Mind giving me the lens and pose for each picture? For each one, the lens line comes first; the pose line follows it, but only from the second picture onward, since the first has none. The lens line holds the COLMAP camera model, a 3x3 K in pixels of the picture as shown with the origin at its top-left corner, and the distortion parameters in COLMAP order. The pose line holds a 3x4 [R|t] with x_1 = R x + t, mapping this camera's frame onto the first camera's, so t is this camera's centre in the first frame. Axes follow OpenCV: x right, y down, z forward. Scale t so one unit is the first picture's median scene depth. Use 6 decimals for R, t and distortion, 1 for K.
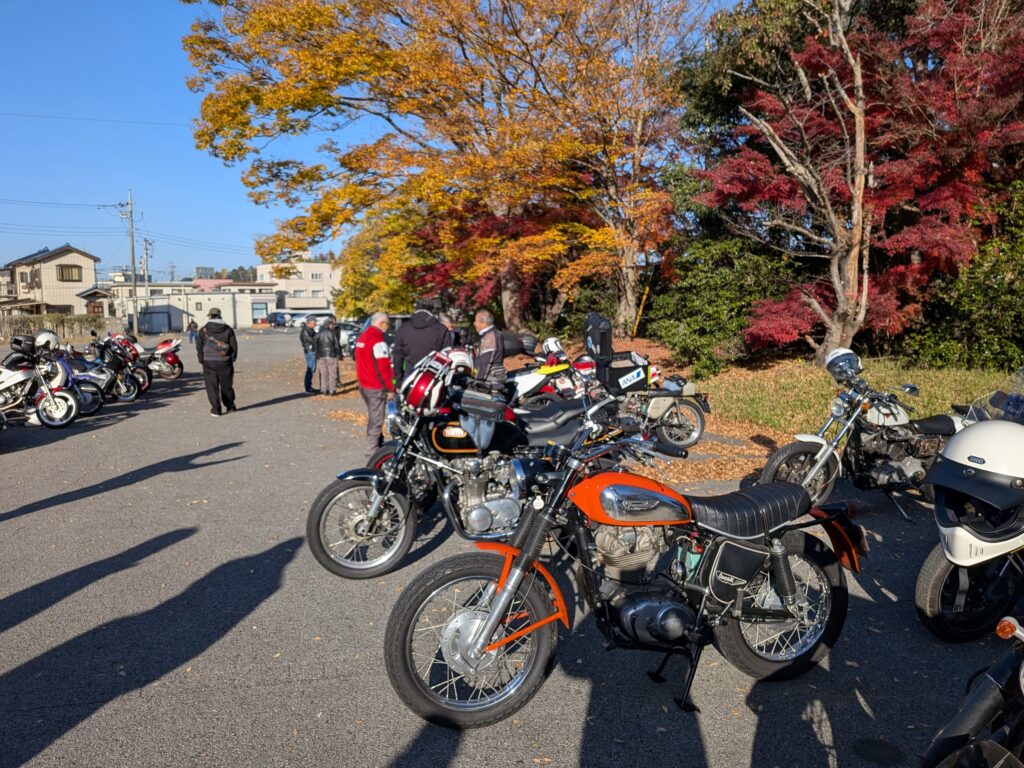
lens RADIAL K [[777.7, 0, 512.0], [0, 777.7, 384.0], [0, 0, 1]] dist [-0.001702, -0.005811]
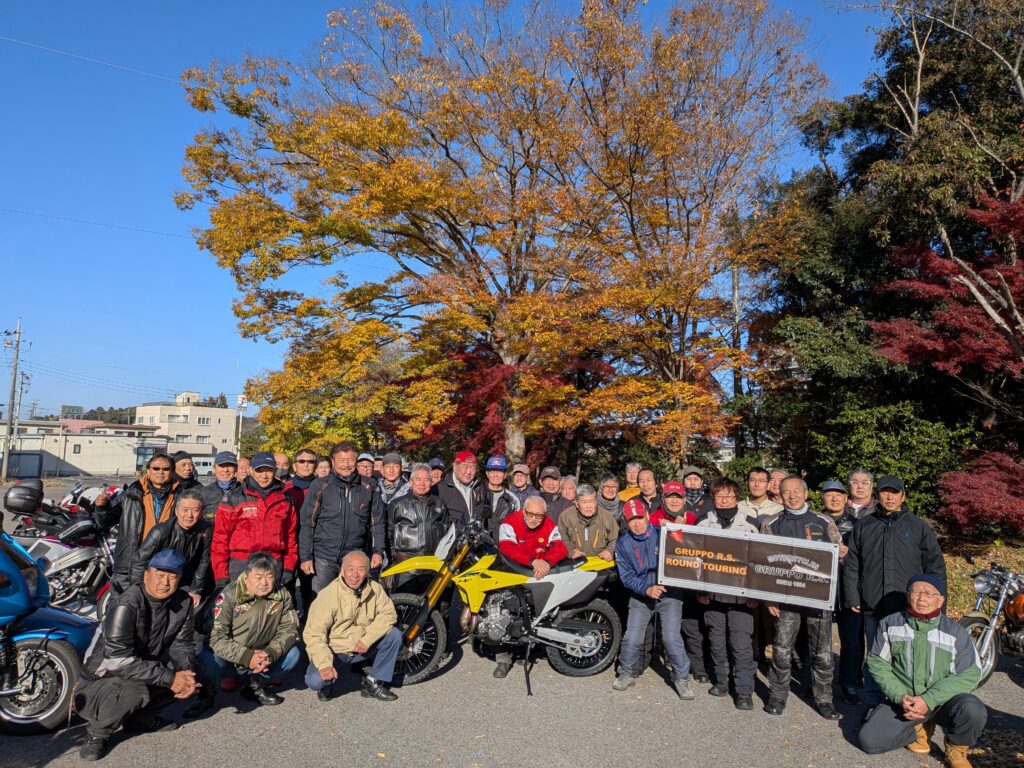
lens RADIAL K [[777.7, 0, 512.0], [0, 777.7, 384.0], [0, 0, 1]] dist [-0.001702, -0.005811]
pose [[0.985298, 0.048833, 0.163714, -0.174988], [-0.015567, 0.979955, -0.198612, -0.012464], [-0.170131, 0.193143, 0.966308, 0.122799]]
